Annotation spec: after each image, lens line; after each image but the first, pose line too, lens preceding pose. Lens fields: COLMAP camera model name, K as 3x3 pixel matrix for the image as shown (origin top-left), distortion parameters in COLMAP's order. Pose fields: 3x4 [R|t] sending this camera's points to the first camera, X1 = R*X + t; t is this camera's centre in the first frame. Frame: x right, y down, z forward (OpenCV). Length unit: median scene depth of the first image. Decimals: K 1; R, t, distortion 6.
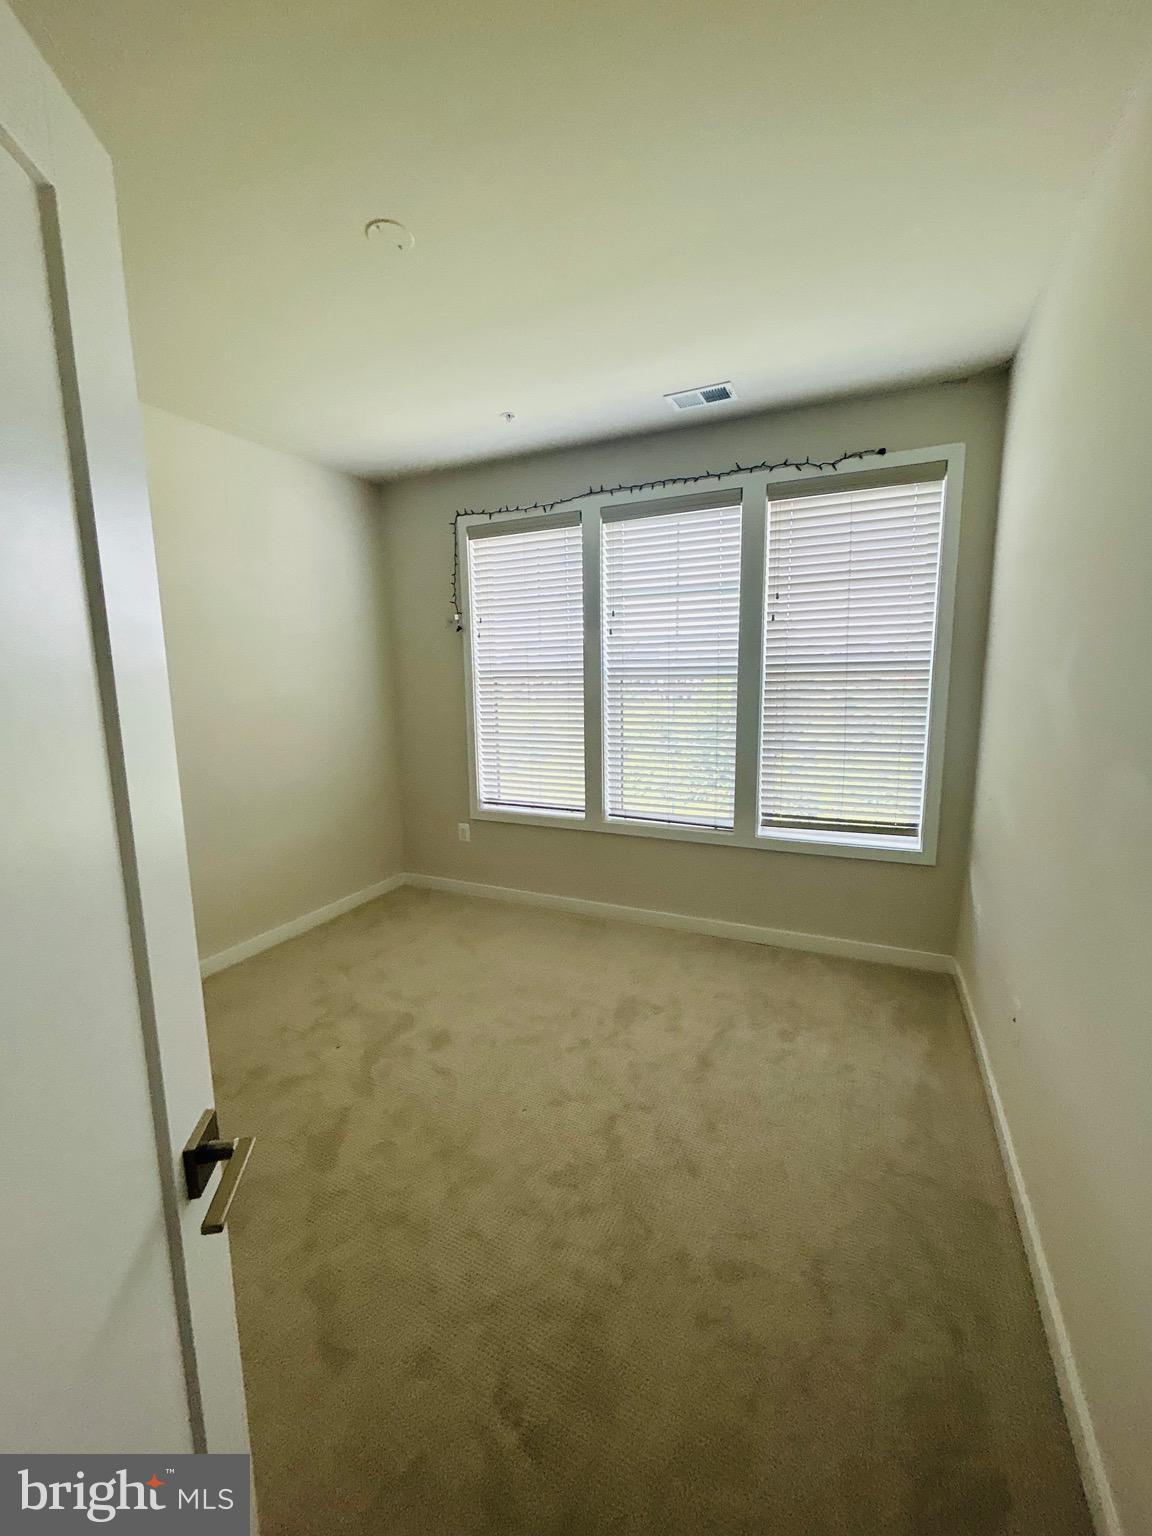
lens RADIAL K [[612.4, 0, 575.7], [0, 612.4, 773.8], [0, 0, 1]] dist [-0.000901, -0.000054]
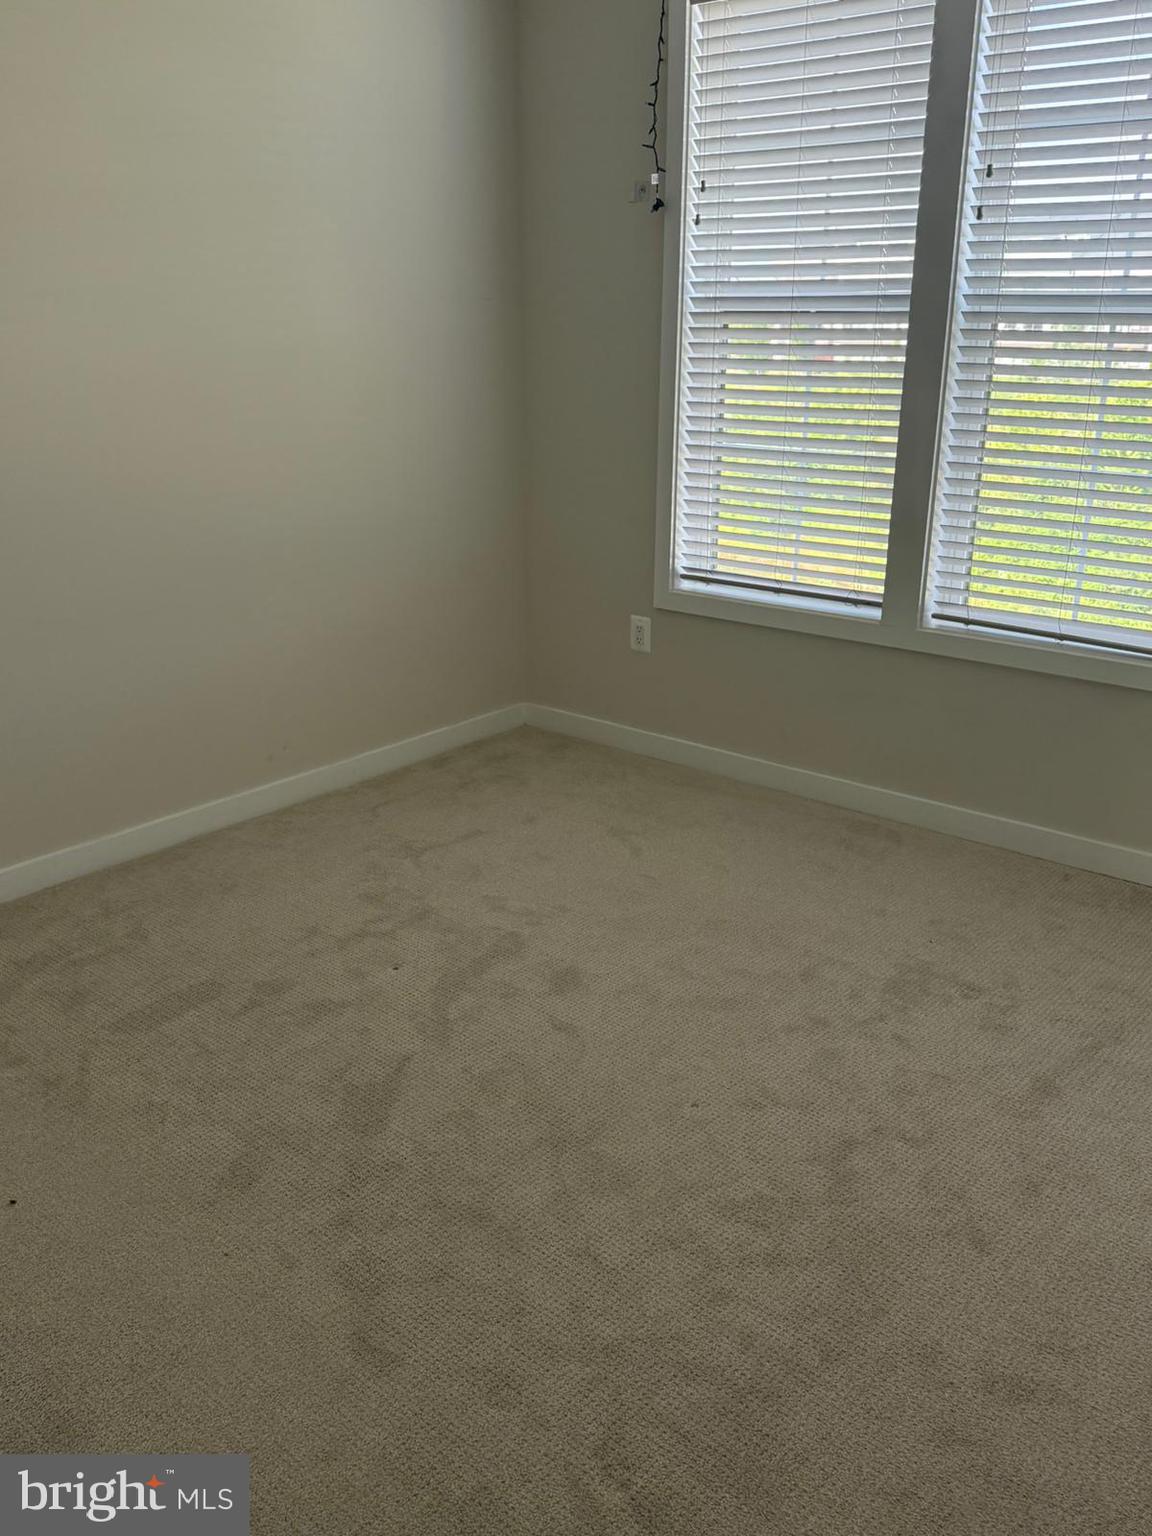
lens RADIAL K [[1324.3, 0, 568.5], [0, 1324.3, 800.7], [0, 0, 1]] dist [0.138287, -0.267430]
pose [[0.965007, 0.106748, -0.239512, 0.050426], [-0.059016, 0.978369, 0.198269, 0.018587], [0.255496, -0.177196, 0.950433, -0.122129]]
